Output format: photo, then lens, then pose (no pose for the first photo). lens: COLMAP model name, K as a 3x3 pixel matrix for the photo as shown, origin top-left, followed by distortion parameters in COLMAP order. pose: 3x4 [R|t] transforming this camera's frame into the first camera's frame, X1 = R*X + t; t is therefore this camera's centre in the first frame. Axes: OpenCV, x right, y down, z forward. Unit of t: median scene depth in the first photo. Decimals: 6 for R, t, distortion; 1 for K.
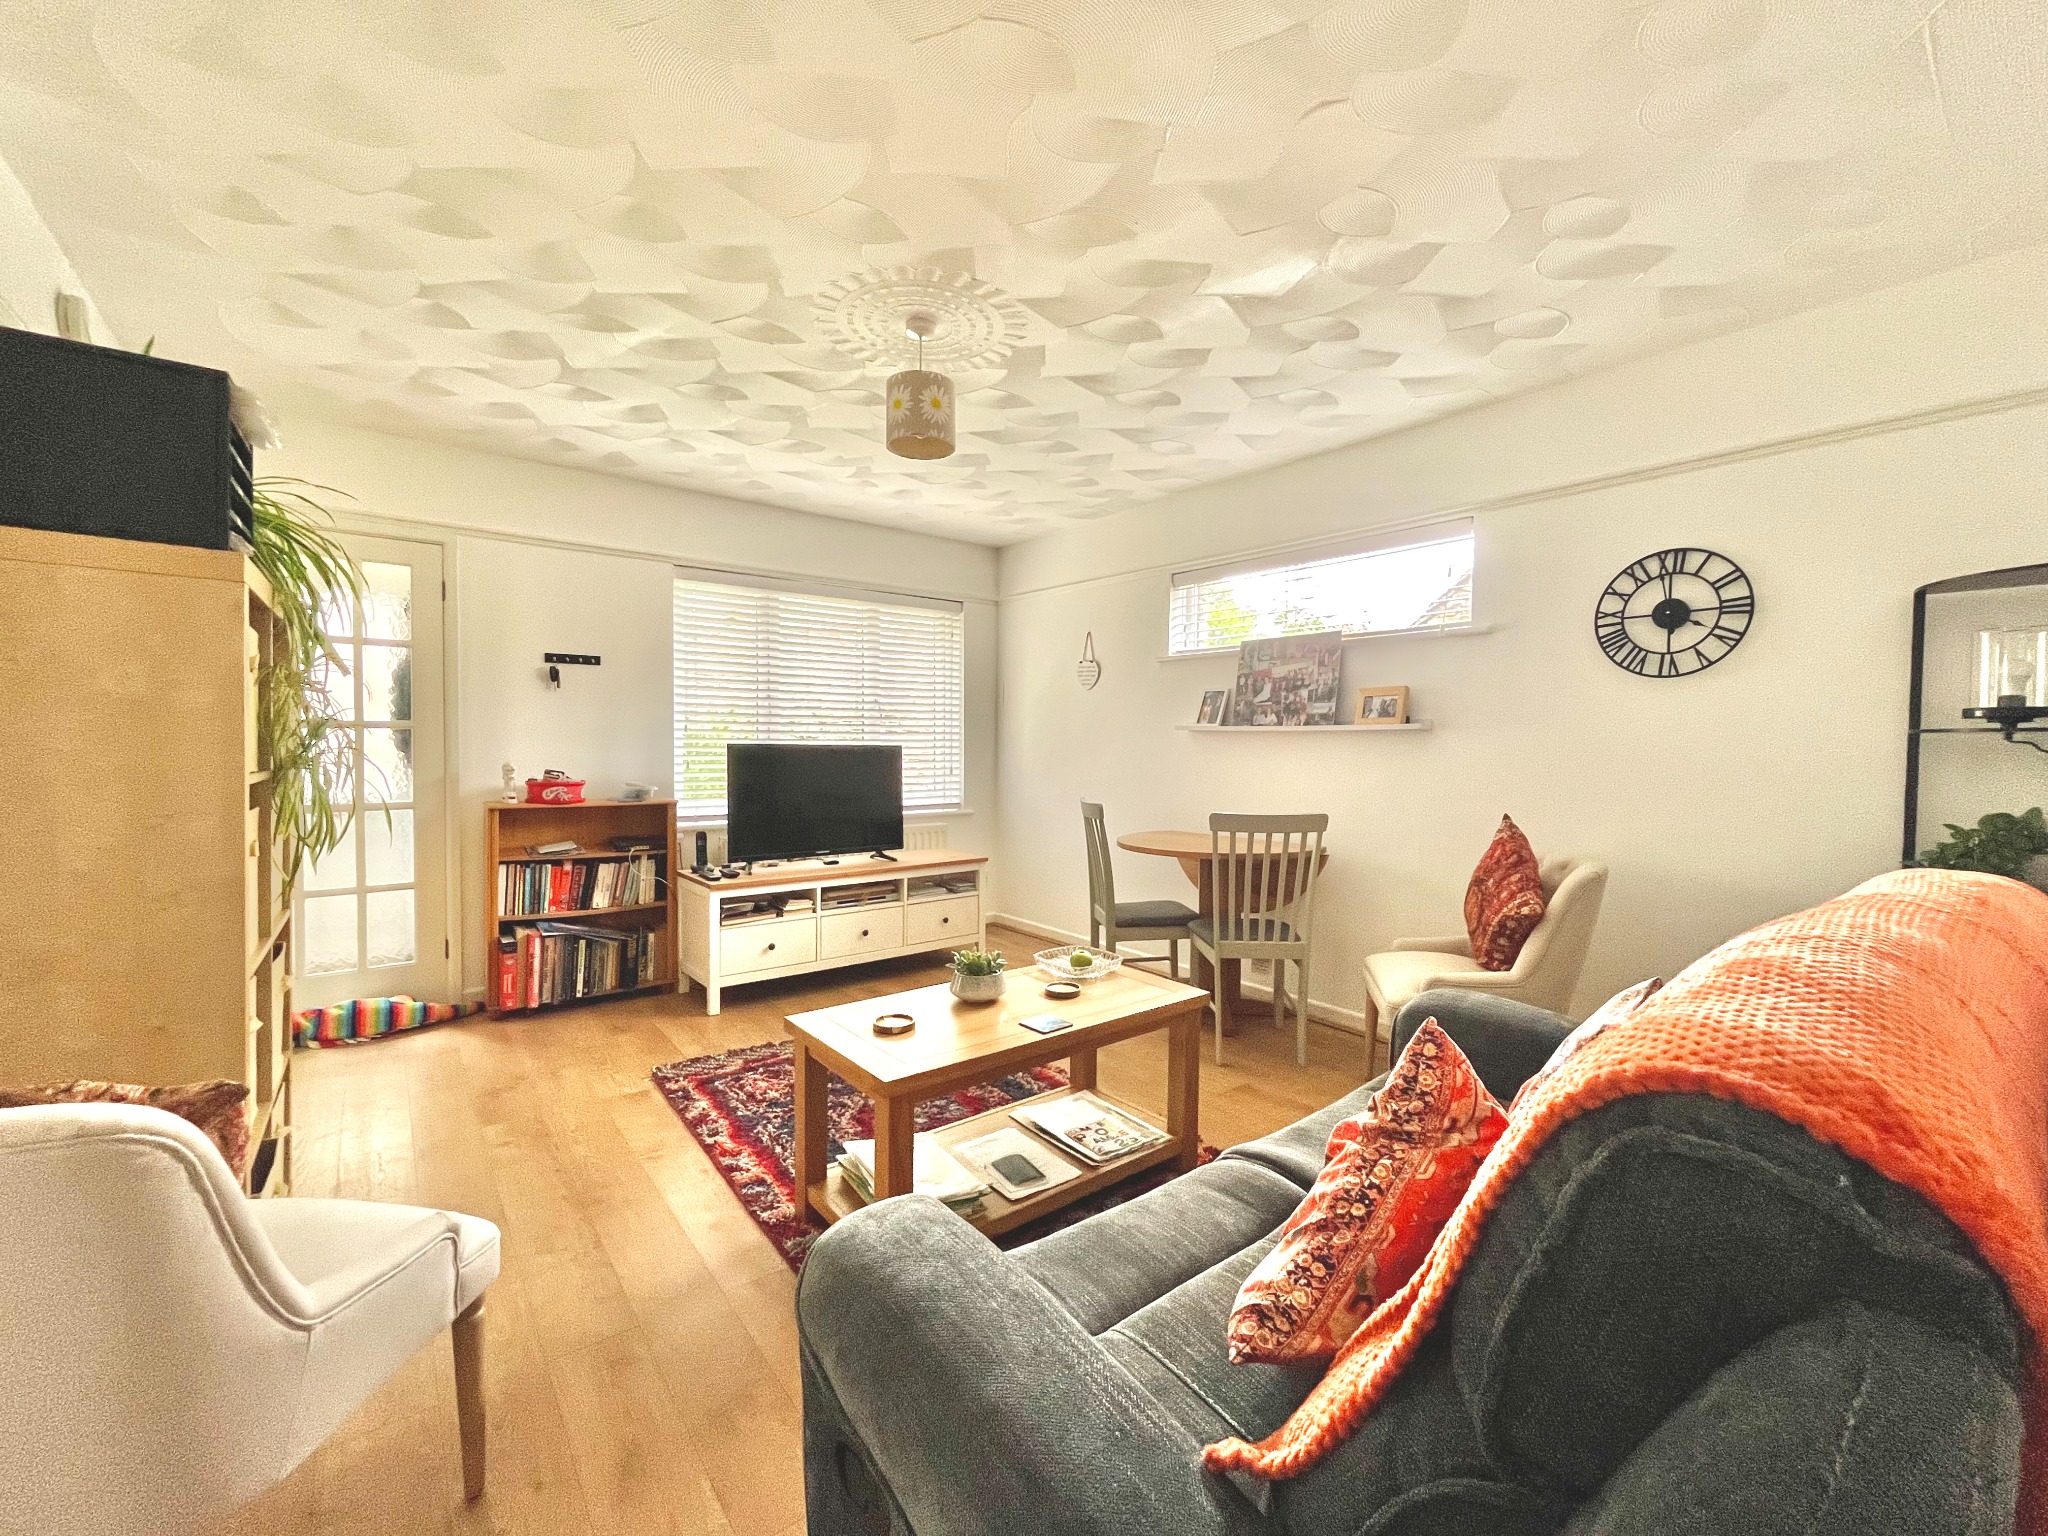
lens RADIAL K [[824.5, 0, 1024.0], [0, 824.5, 768.0], [0, 0, 1]] dist [-0.001232, -0.000126]
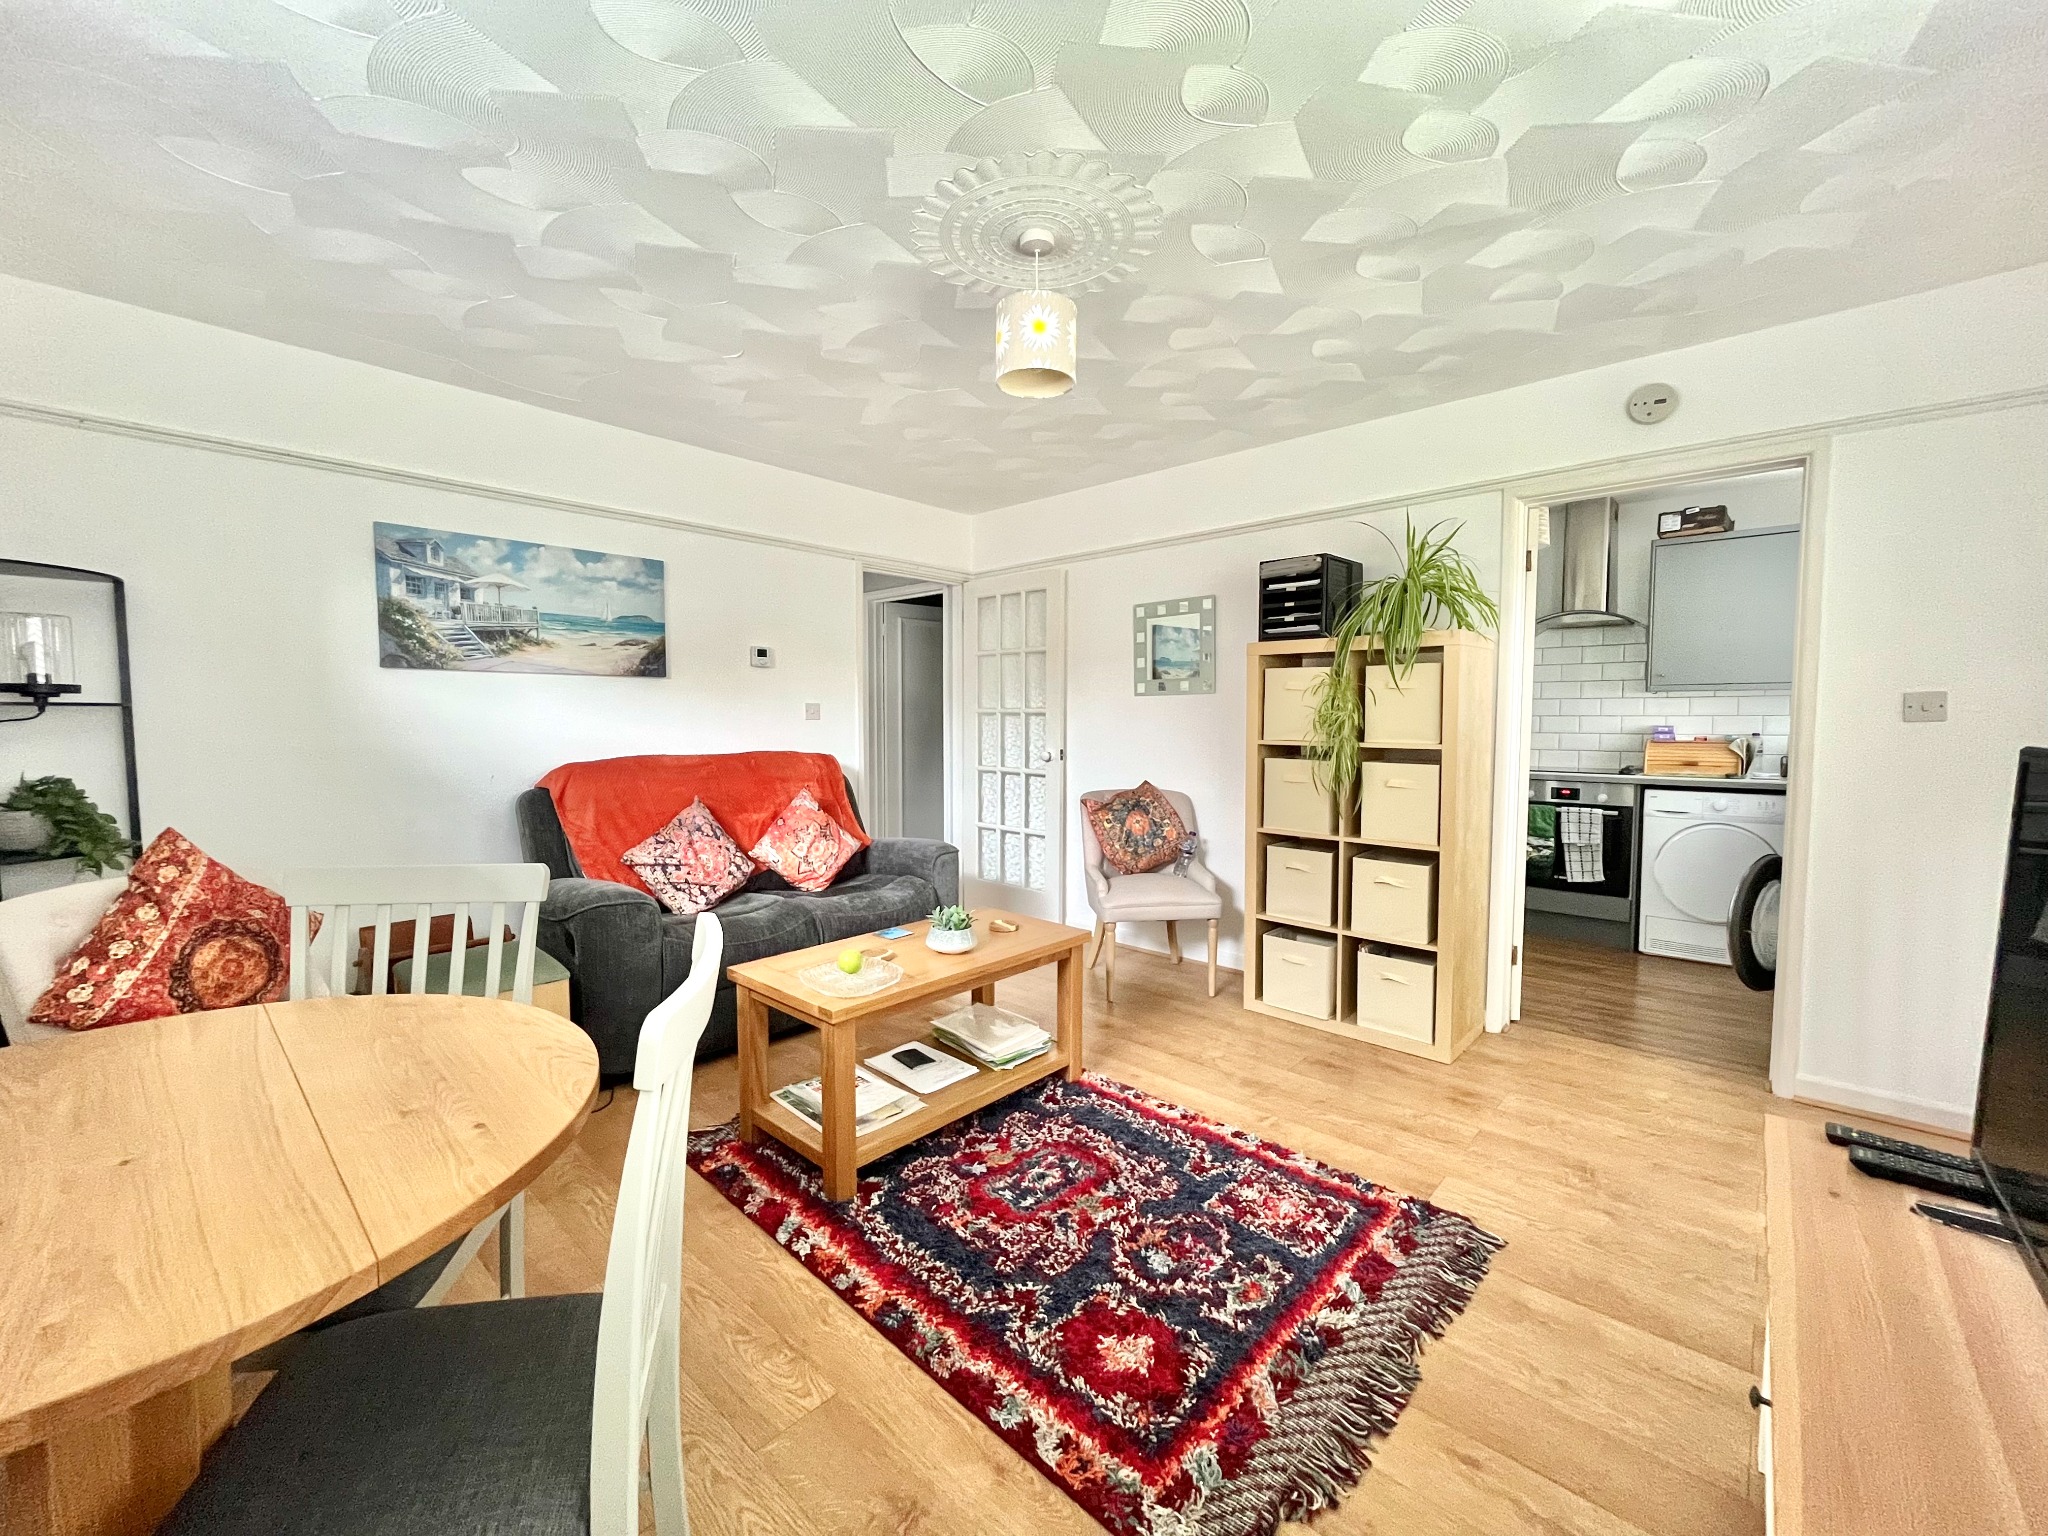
lens RADIAL K [[824.5, 0, 1024.0], [0, 824.5, 768.0], [0, 0, 1]] dist [-0.001232, -0.000126]
pose [[-0.987458, -0.002130, -0.157869, 0.021766], [-0.016309, 0.995936, 0.088575, -0.057896], [0.157038, 0.090039, -0.983480, 1.700169]]
